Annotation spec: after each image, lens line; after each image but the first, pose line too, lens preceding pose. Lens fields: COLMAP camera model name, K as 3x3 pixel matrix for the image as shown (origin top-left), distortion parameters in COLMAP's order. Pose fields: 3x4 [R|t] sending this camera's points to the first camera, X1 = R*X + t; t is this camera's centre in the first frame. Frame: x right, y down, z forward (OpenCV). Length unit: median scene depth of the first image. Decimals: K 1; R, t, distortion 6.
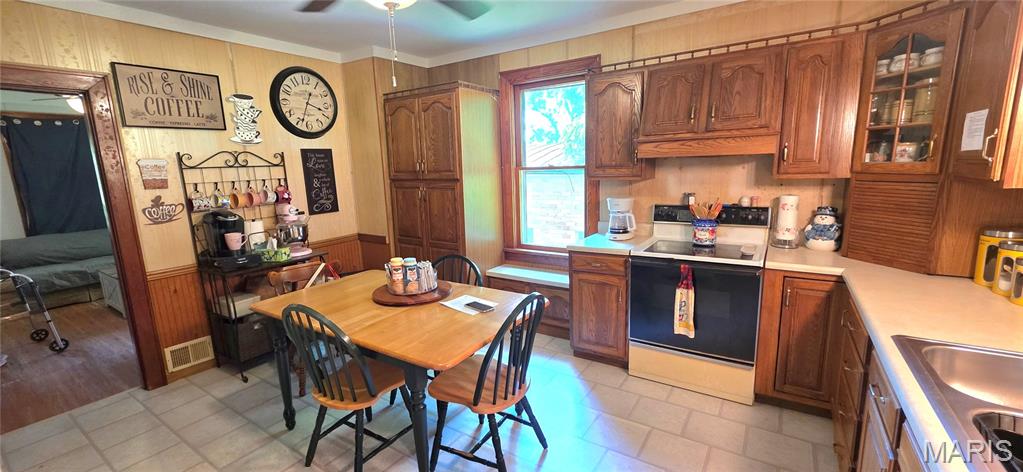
lens RADIAL K [[411.7, 0, 507.6], [0, 411.7, 237.0], [0, 0, 1]] dist [-0.000179, 0.000161]
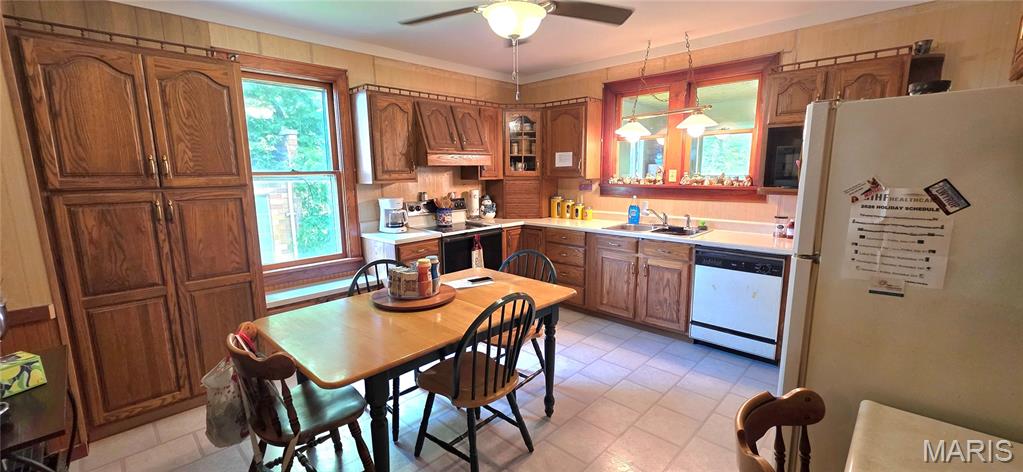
lens RADIAL K [[411.7, 0, 507.6], [0, 411.7, 237.0], [0, 0, 1]] dist [-0.000179, 0.000161]
pose [[0.180549, -0.128891, 0.975084, -1.040451], [0.176052, 0.979601, 0.096890, -0.051086], [-0.967682, 0.154172, 0.199558, 0.555978]]
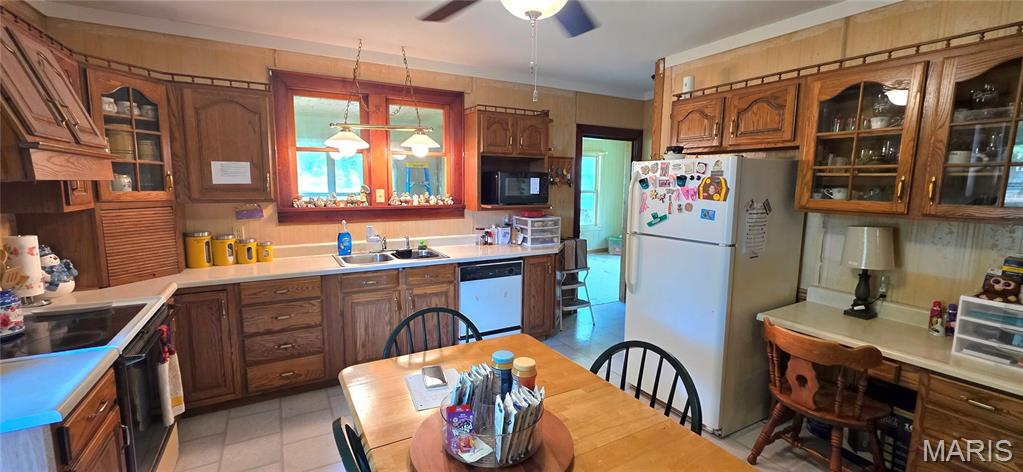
lens RADIAL K [[415.2, 0, 501.6], [0, 415.2, 235.2], [0, 0, 1]] dist [-0.000728, -0.000033]
pose [[-0.887986, -0.030752, 0.458842, -0.430090], [0.102417, 0.959478, 0.262511, -0.215721], [-0.448321, 0.280100, -0.848853, 1.272441]]
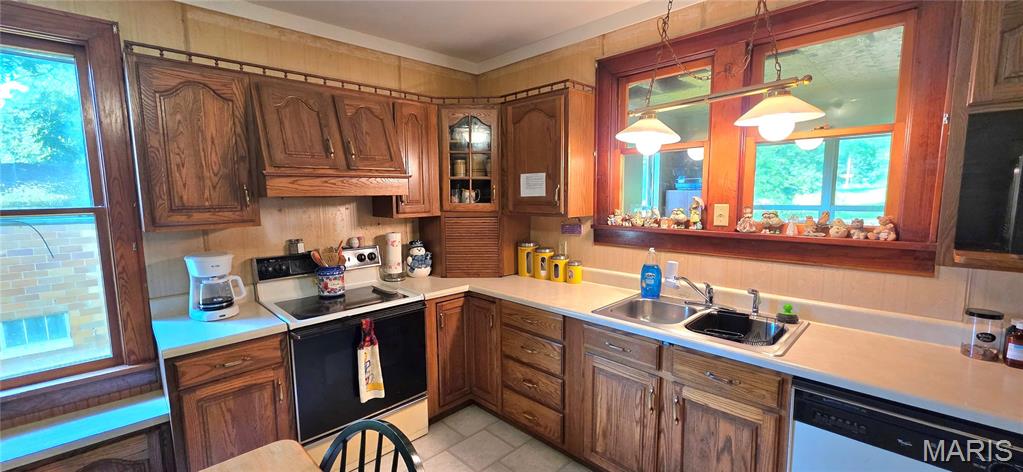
lens RADIAL K [[411.7, 0, 507.6], [0, 411.7, 237.0], [0, 0, 1]] dist [-0.000179, 0.000161]
pose [[0.205693, -0.074802, 0.975753, -0.332297], [0.174236, 0.983943, 0.038700, -0.081817], [-0.962981, 0.162051, 0.215424, 0.480637]]
